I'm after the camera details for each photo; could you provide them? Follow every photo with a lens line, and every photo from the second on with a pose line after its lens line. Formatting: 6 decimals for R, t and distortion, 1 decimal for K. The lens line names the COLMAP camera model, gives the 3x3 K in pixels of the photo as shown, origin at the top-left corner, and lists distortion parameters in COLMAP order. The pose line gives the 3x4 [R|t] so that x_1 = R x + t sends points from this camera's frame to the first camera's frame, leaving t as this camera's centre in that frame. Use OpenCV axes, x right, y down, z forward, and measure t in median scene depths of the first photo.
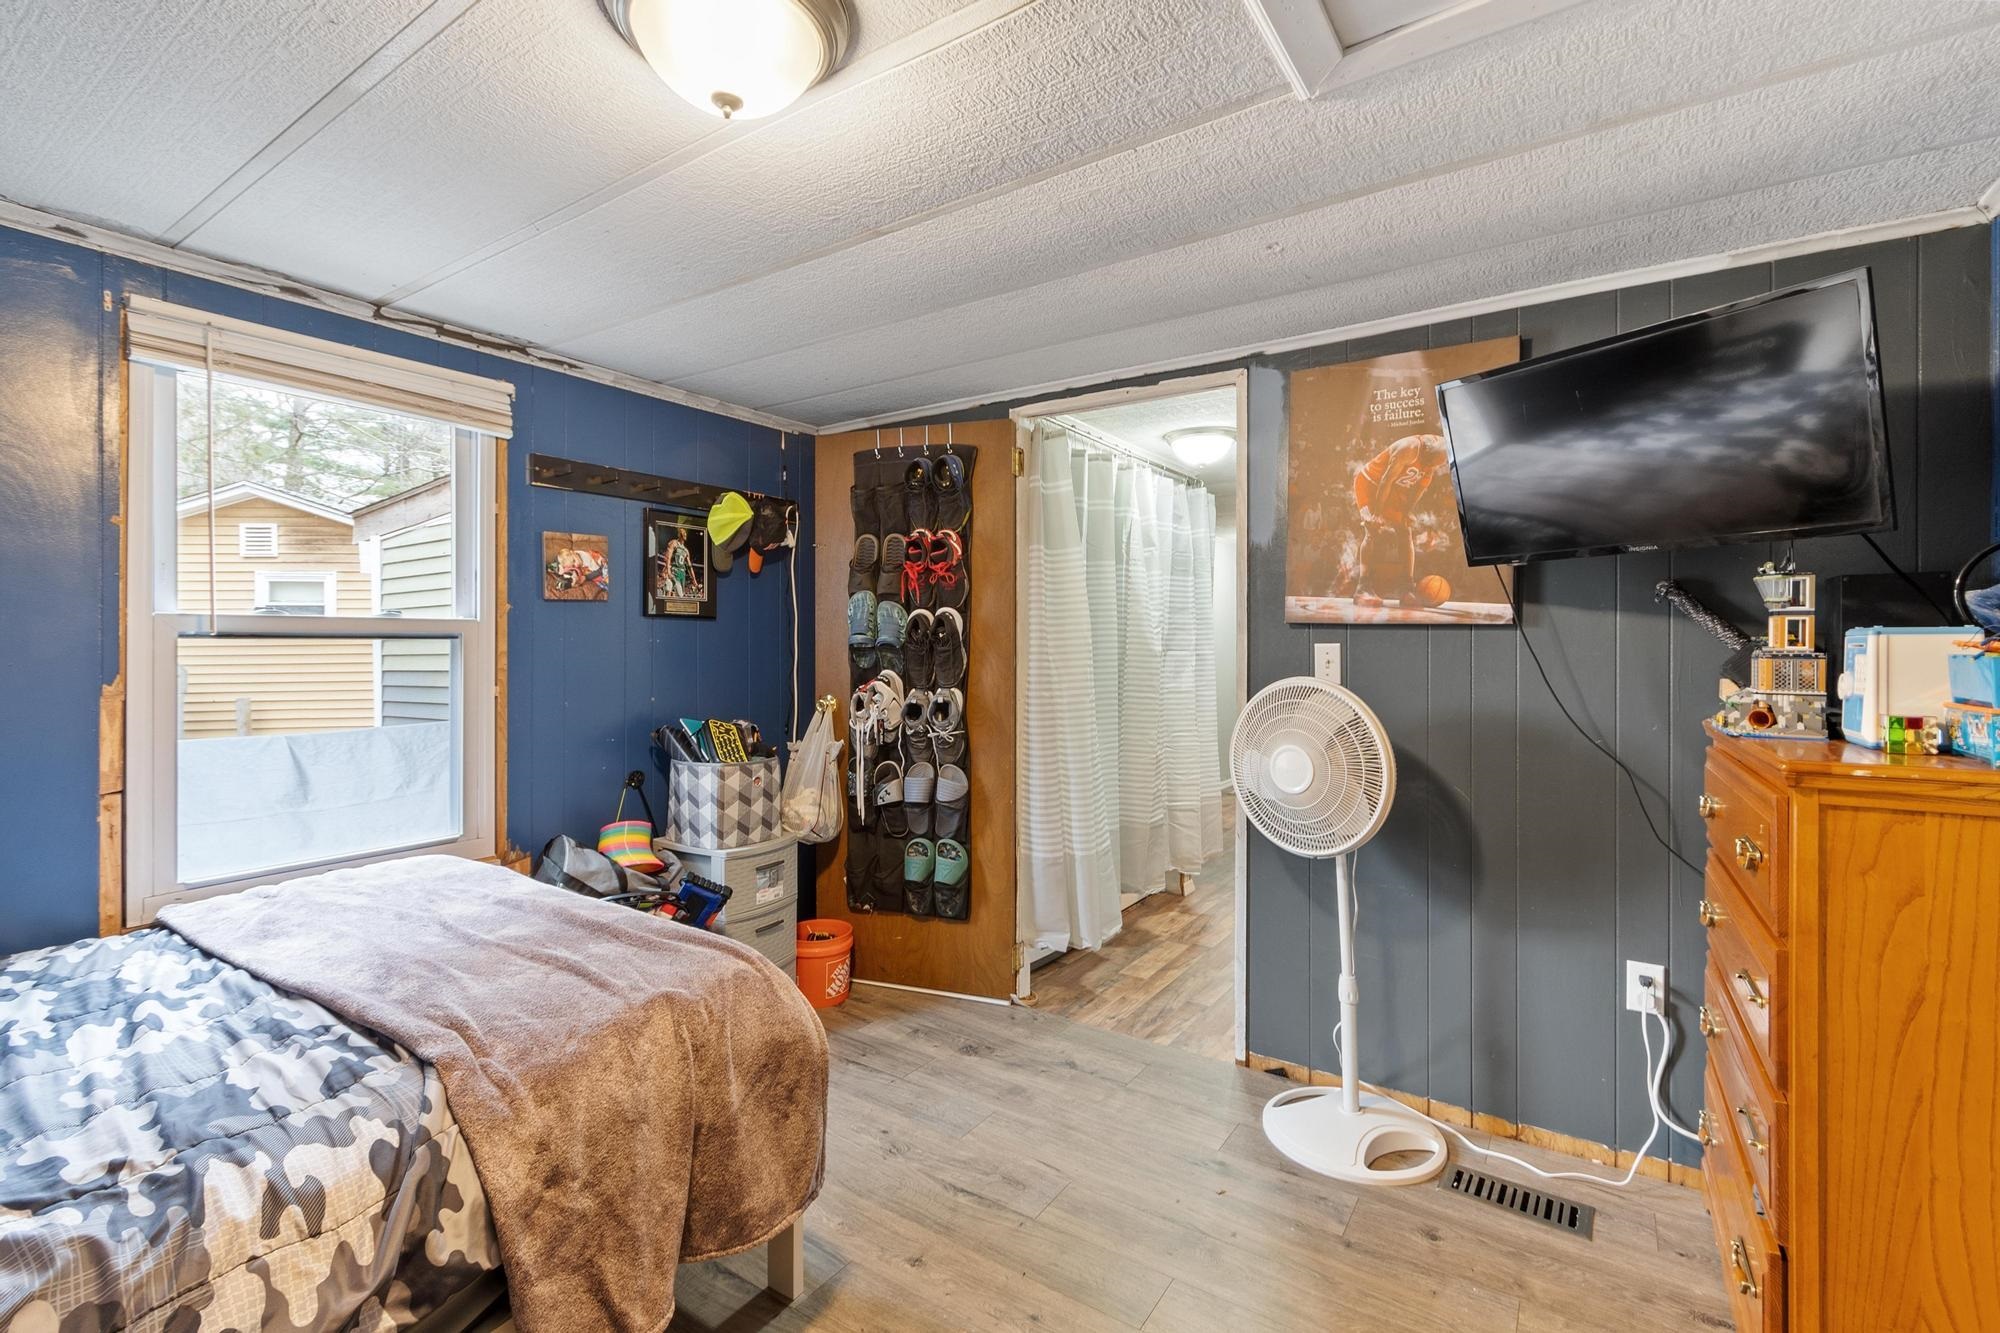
lens RADIAL K [[877.8, 0, 988.6], [0, 877.8, 644.7], [0, 0, 1]] dist [0.000897, 0.000047]
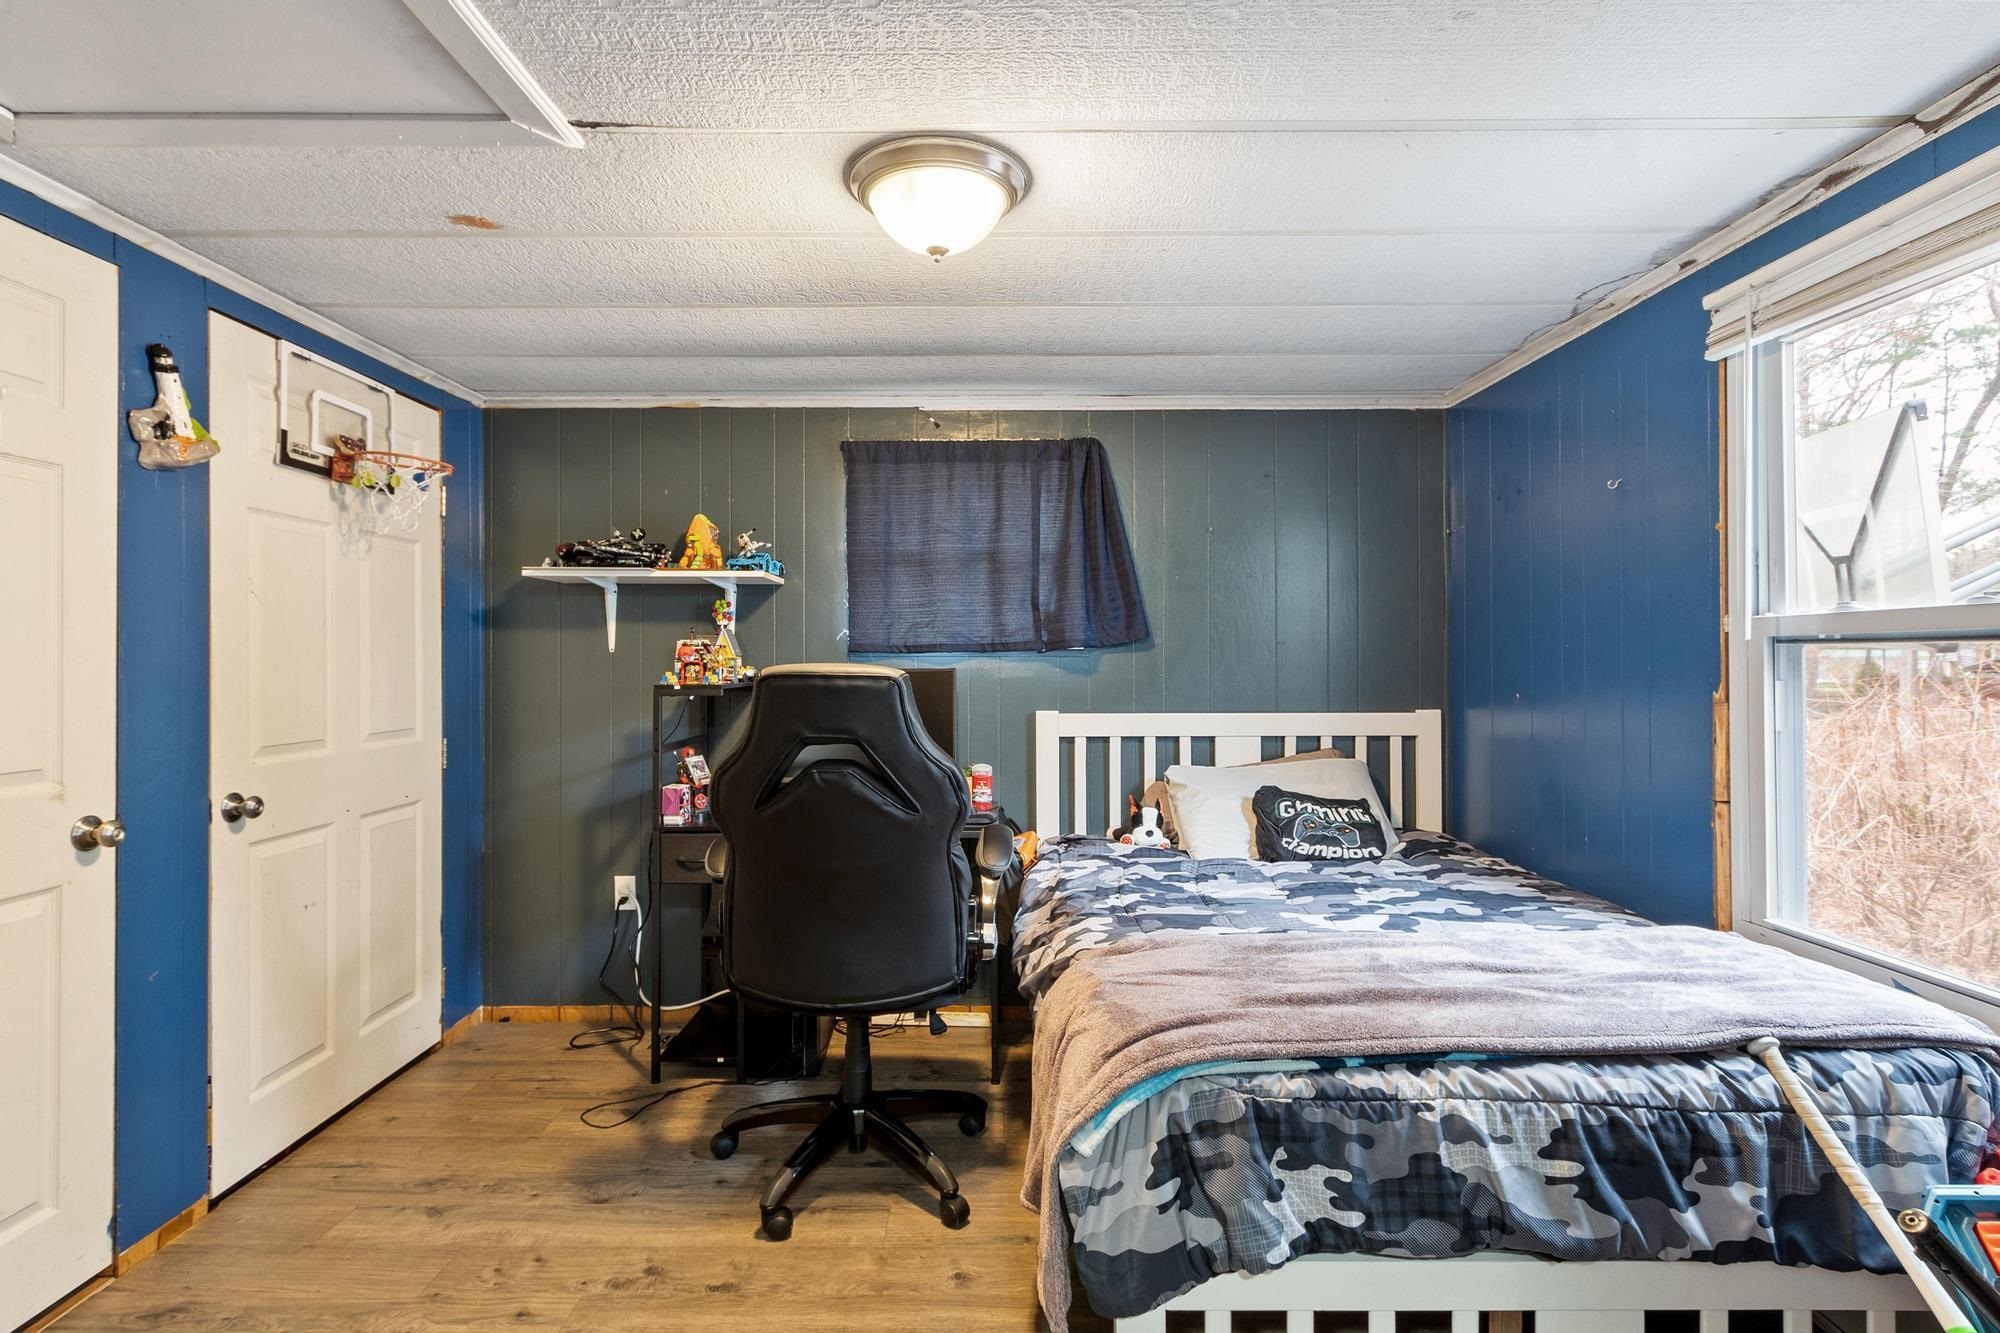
lens RADIAL K [[1005.8, 0, 1000.0], [0, 1005.8, 666.5], [0, 0, 1]] dist [0.000840, 0.000020]
pose [[-0.830377, 0.007191, -0.557156, 0.311932], [0.004938, 0.999972, 0.005547, 0.005180], [0.557180, 0.001855, -0.830389, 1.469512]]
